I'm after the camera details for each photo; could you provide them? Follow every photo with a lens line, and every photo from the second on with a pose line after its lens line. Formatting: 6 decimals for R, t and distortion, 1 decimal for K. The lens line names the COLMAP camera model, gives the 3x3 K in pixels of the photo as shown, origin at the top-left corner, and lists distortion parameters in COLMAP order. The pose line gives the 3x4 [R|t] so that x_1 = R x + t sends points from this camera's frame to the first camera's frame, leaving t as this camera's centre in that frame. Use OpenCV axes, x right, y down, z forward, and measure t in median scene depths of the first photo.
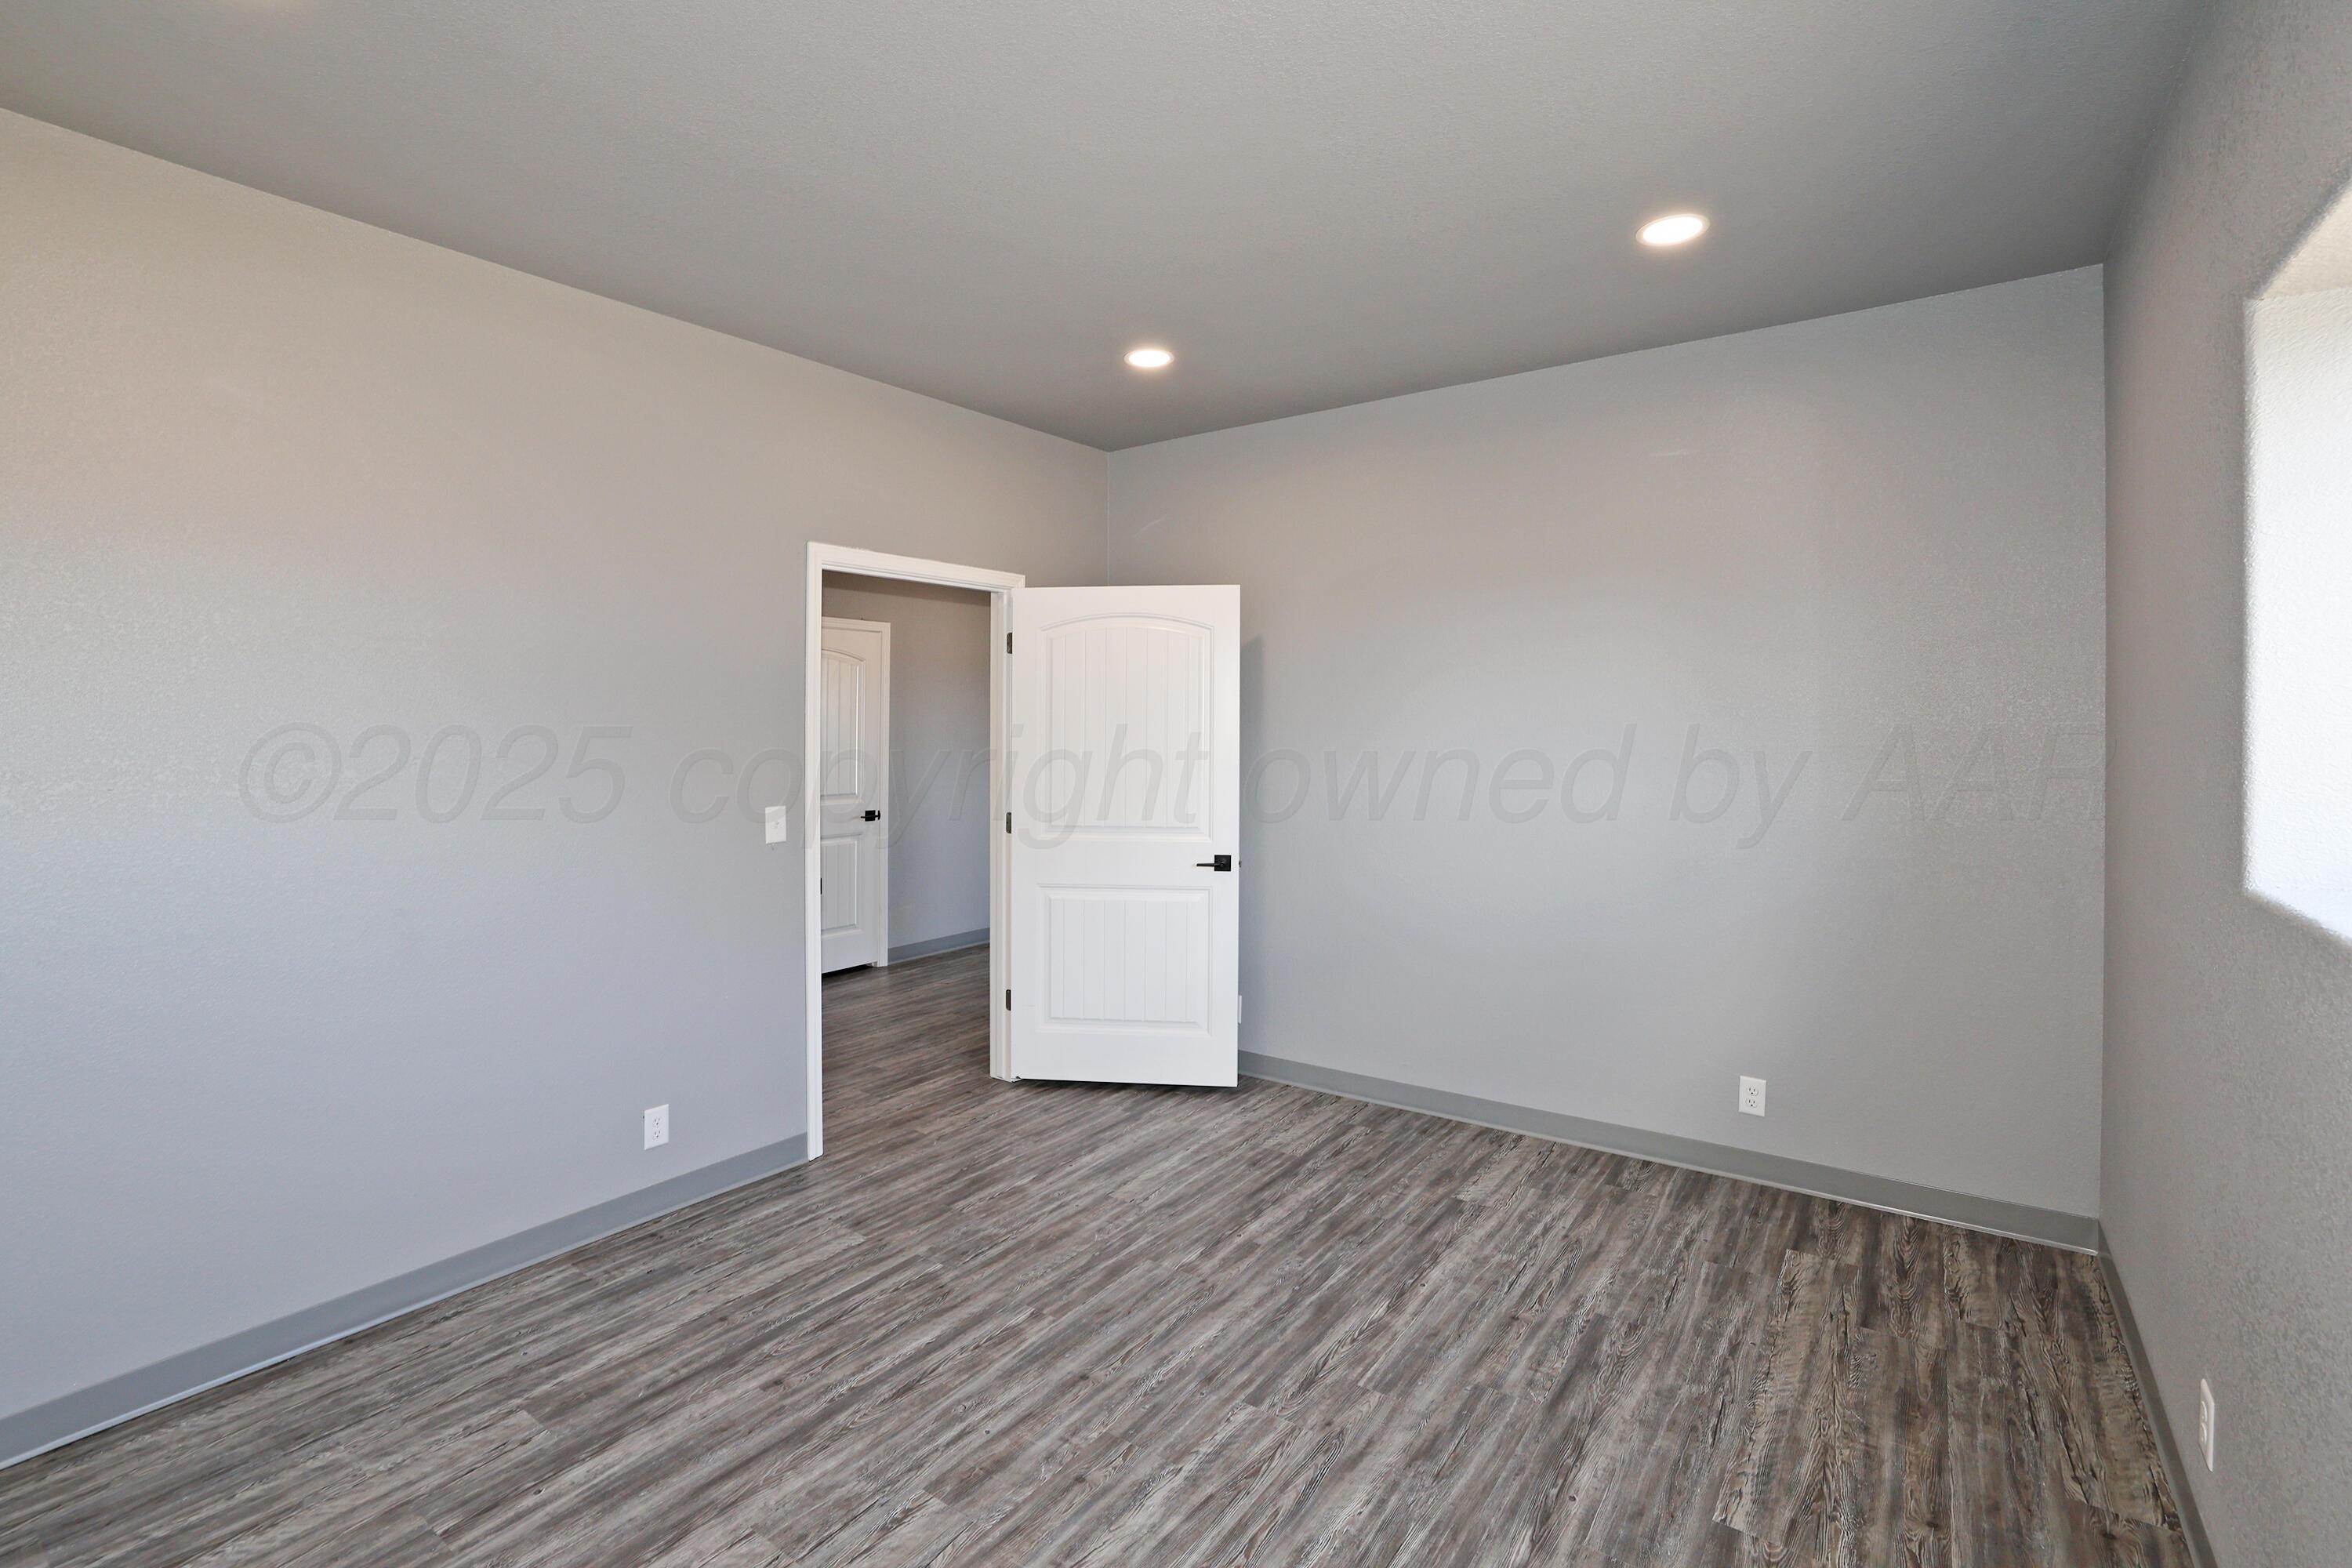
lens RADIAL K [[1052.8, 0, 1144.7], [0, 1052.8, 722.9], [0, 0, 1]] dist [-0.049694, 0.018057]
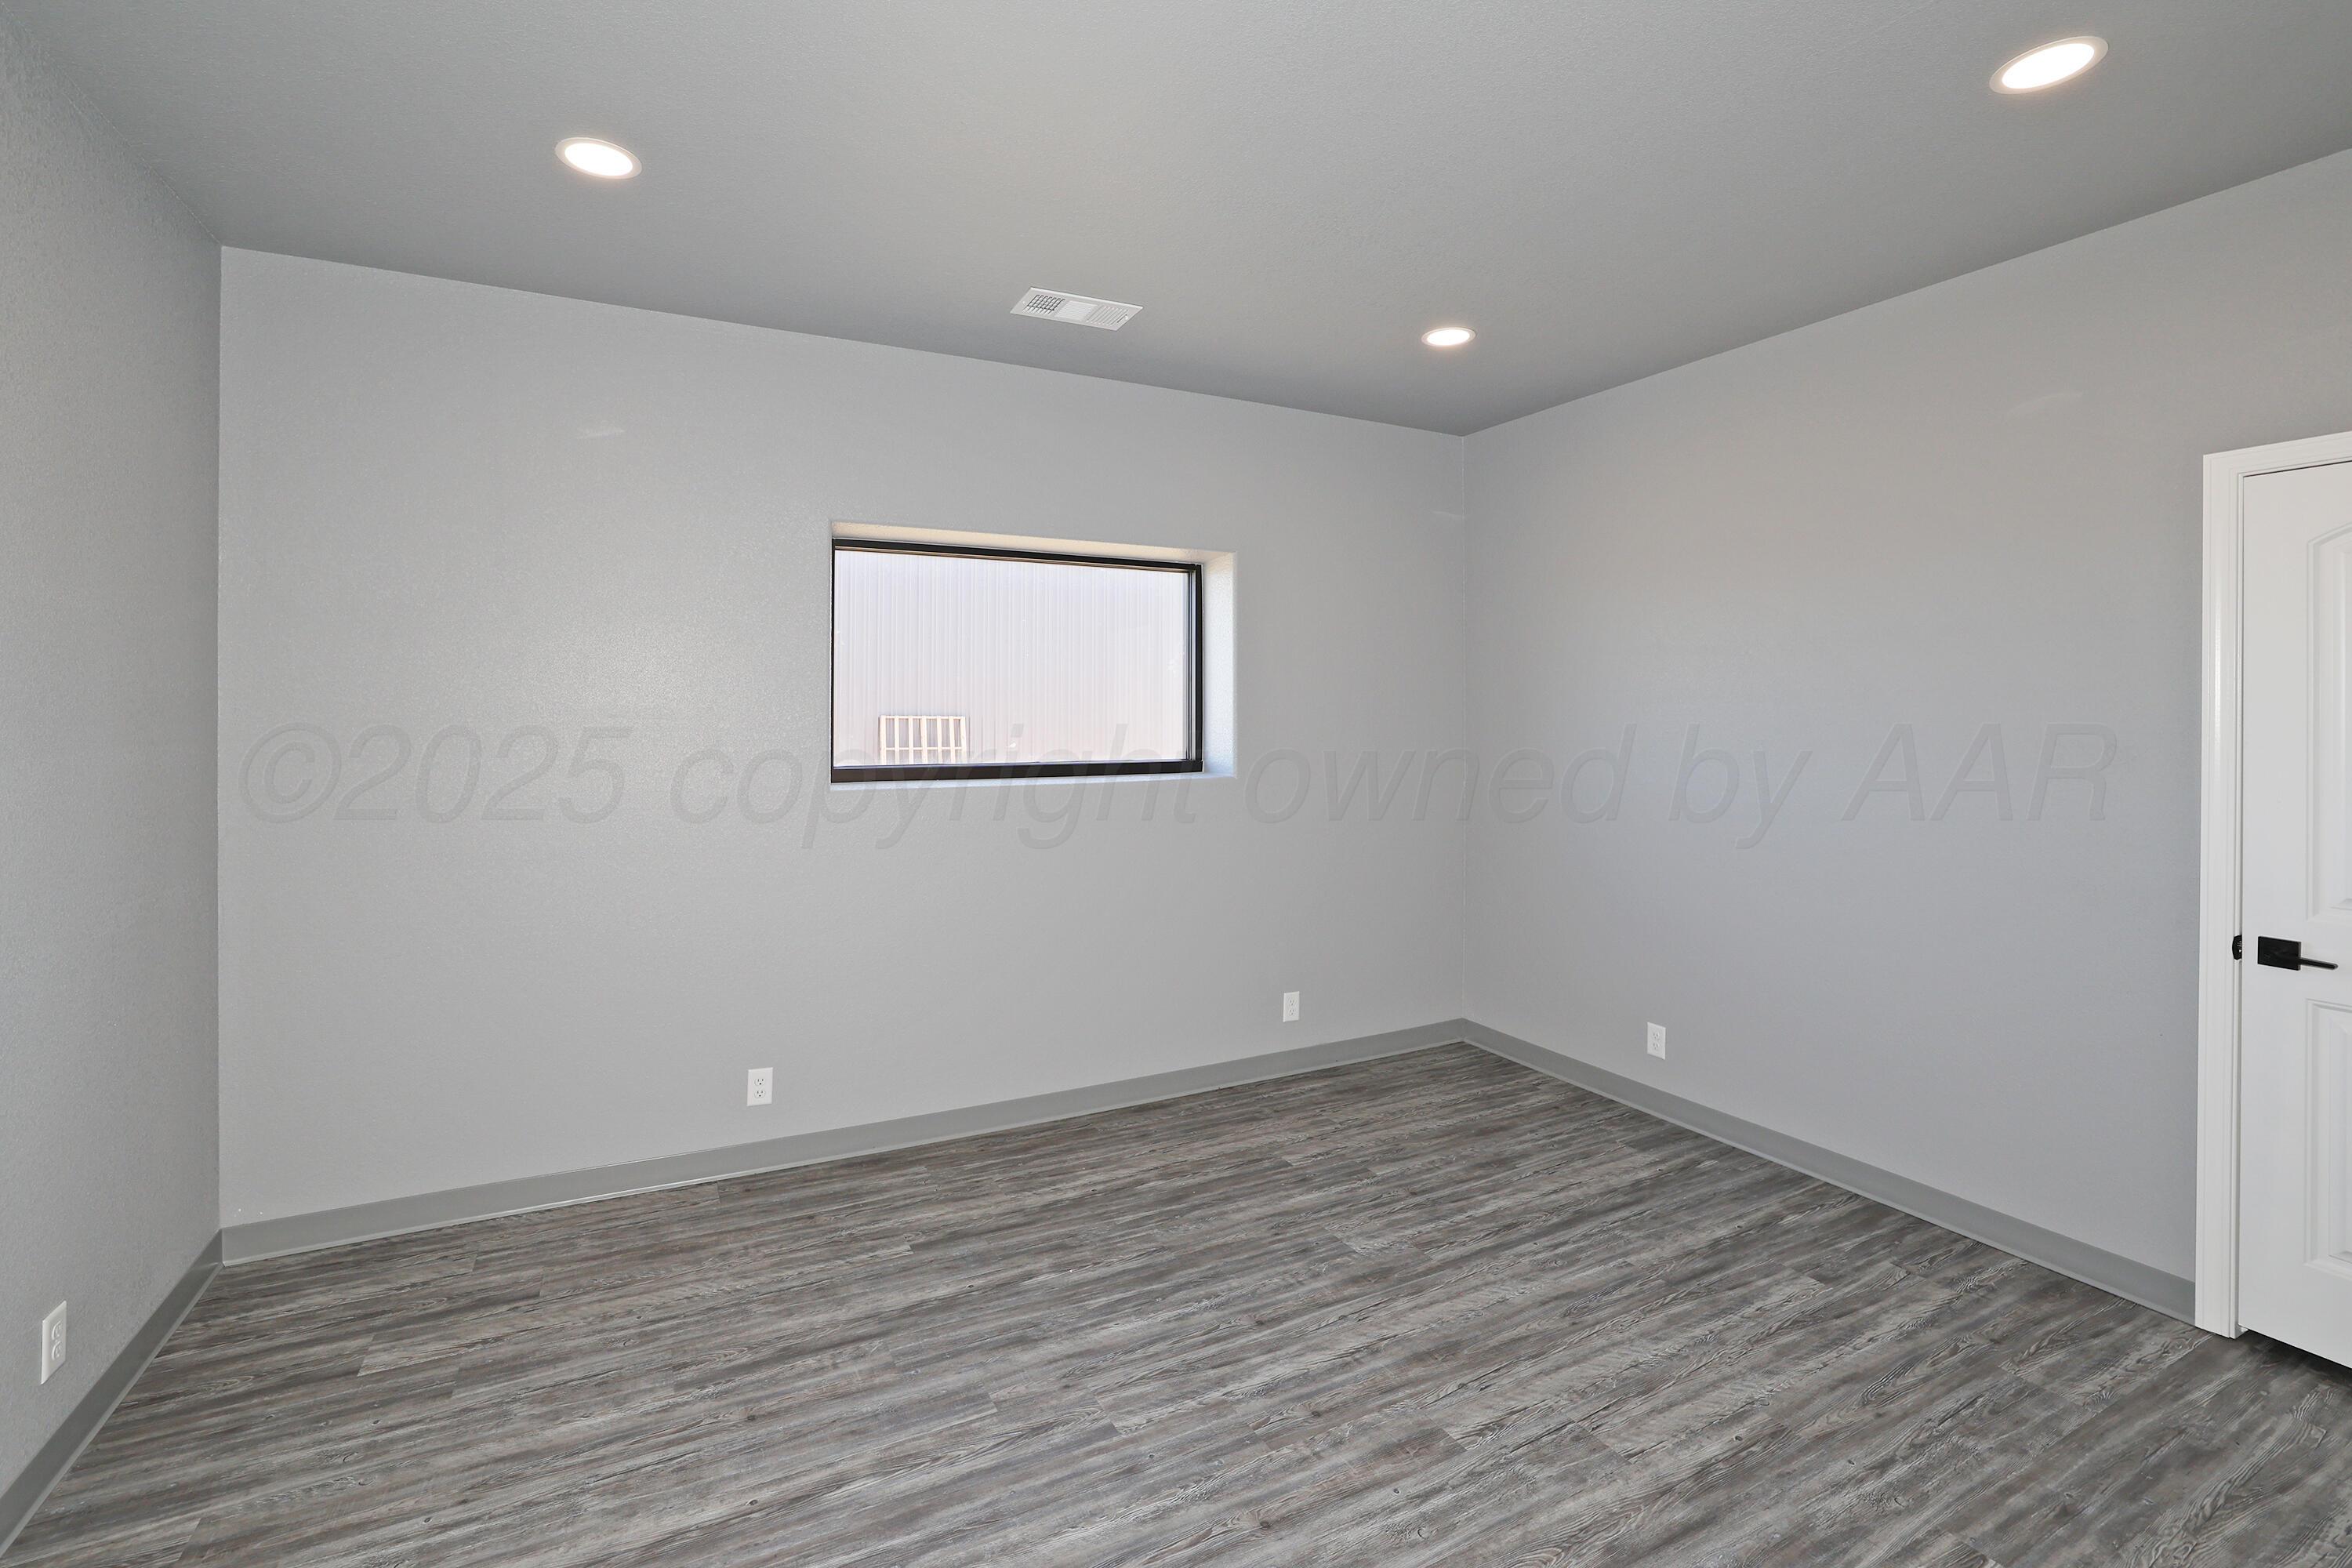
lens RADIAL K [[1052.8, 0, 1144.7], [0, 1052.8, 722.9], [0, 0, 1]] dist [-0.049694, 0.018057]
pose [[-0.890864, 0.001069, 0.454268, -0.365170], [0.005519, 0.999949, 0.008471, 0.006230], [-0.454236, 0.010054, -0.890825, 1.891773]]
